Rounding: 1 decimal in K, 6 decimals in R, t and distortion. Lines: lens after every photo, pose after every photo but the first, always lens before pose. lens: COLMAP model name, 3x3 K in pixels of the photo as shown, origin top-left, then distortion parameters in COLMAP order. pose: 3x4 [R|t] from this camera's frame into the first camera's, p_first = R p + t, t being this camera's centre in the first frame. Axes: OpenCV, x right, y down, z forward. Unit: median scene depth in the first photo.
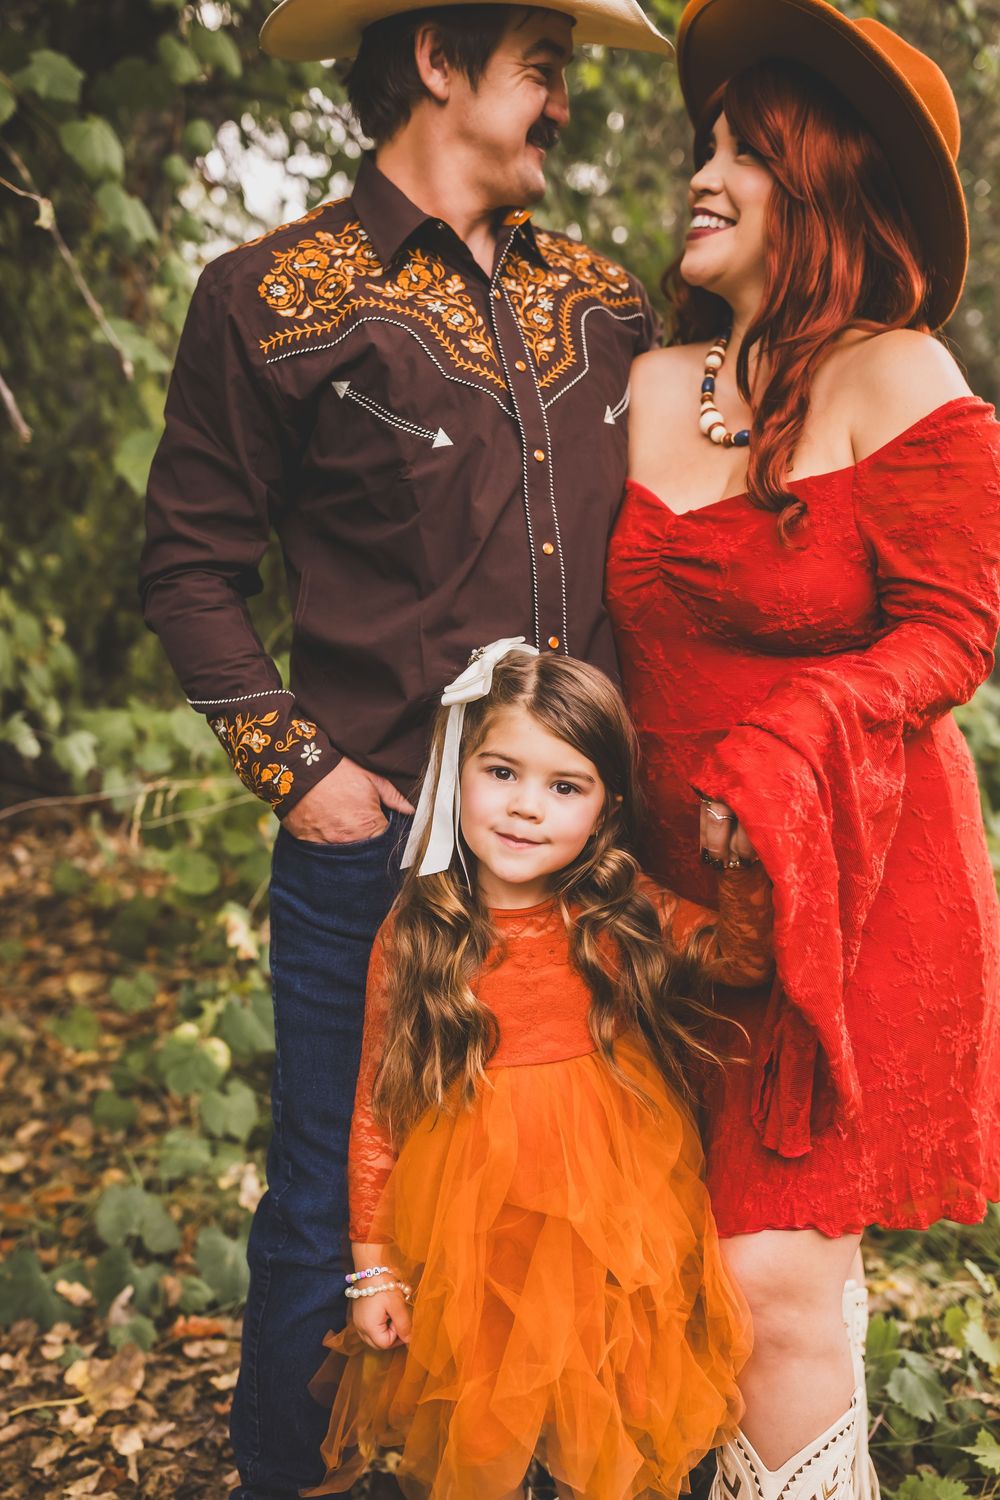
lens RADIAL K [[1476.5, 0, 451.2], [0, 1476.5, 705.9], [0, 0, 1]] dist [0.009897, 0.000000]
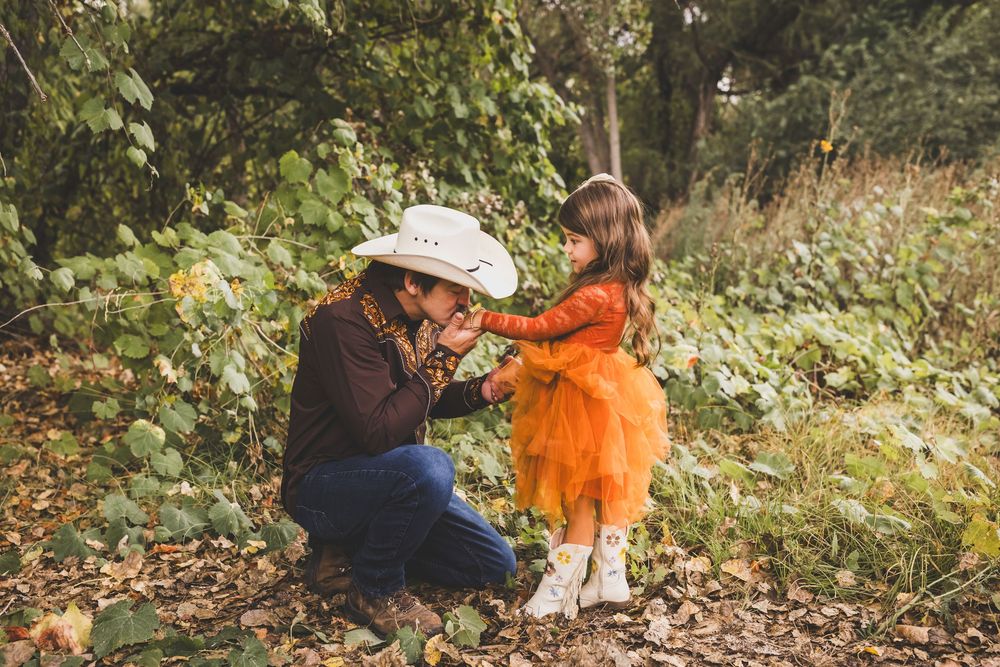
lens RADIAL K [[984.3, 0, 500.9], [0, 984.3, 333.0], [0, 0, 1]] dist [0.009897, 0.000000]
pose [[0.973435, -0.052077, 0.222962, -0.022203], [0.041557, 0.997802, 0.051619, 0.129678], [-0.225160, -0.040982, 0.973459, -0.580766]]
